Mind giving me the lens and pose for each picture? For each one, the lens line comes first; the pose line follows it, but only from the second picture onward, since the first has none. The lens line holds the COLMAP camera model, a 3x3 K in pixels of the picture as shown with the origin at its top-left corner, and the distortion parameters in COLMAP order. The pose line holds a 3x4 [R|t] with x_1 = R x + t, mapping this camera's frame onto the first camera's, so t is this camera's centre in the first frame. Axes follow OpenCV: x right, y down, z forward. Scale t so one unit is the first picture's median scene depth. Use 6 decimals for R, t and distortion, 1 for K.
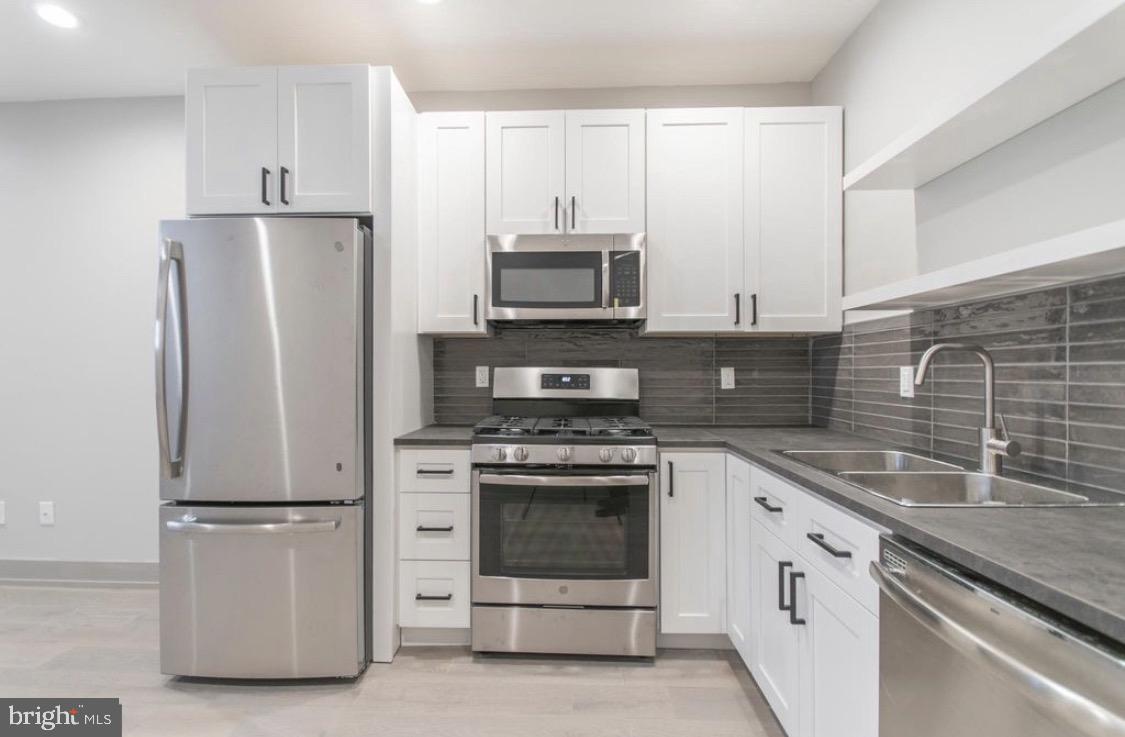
lens RADIAL K [[511.6, 0, 558.3], [0, 511.6, 370.4], [0, 0, 1]] dist [0.003139, 0.000005]
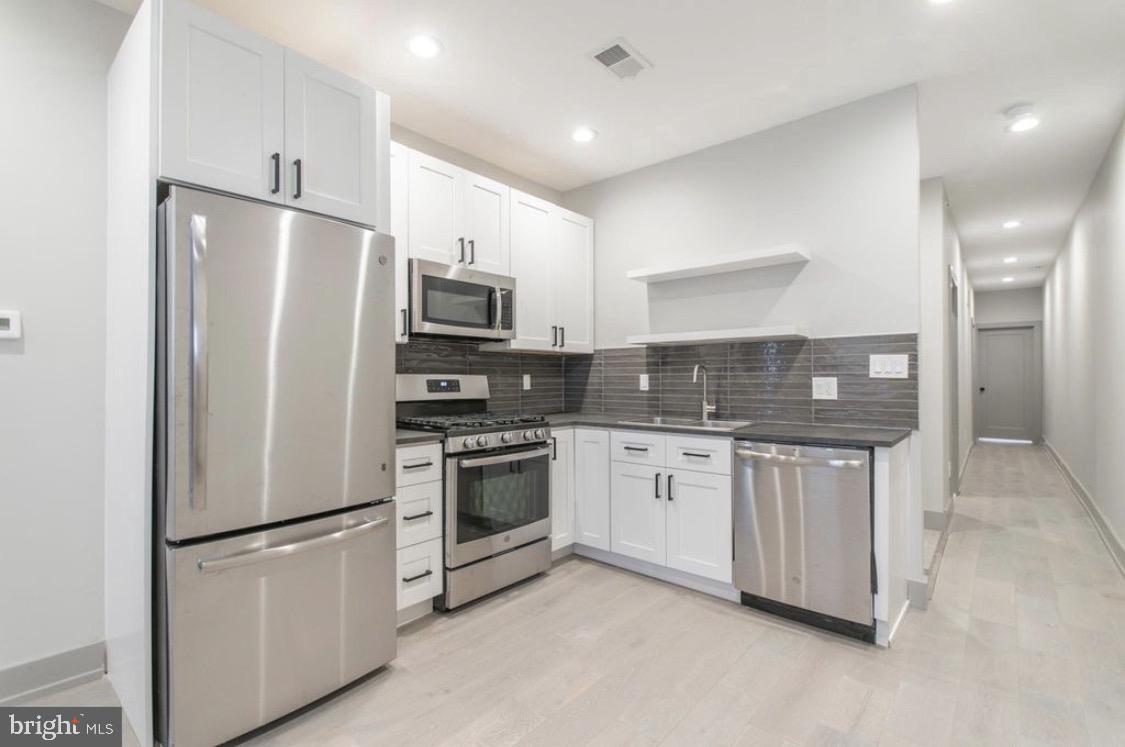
lens RADIAL K [[509.3, 0, 553.3], [0, 509.3, 373.7], [0, 0, 1]] dist [0.002130, 0.000446]
pose [[0.633933, 0.004120, 0.773377, -0.923528], [0.001921, 0.999974, -0.006902, 0.002120], [-0.773385, 0.005860, 0.633909, 0.048271]]
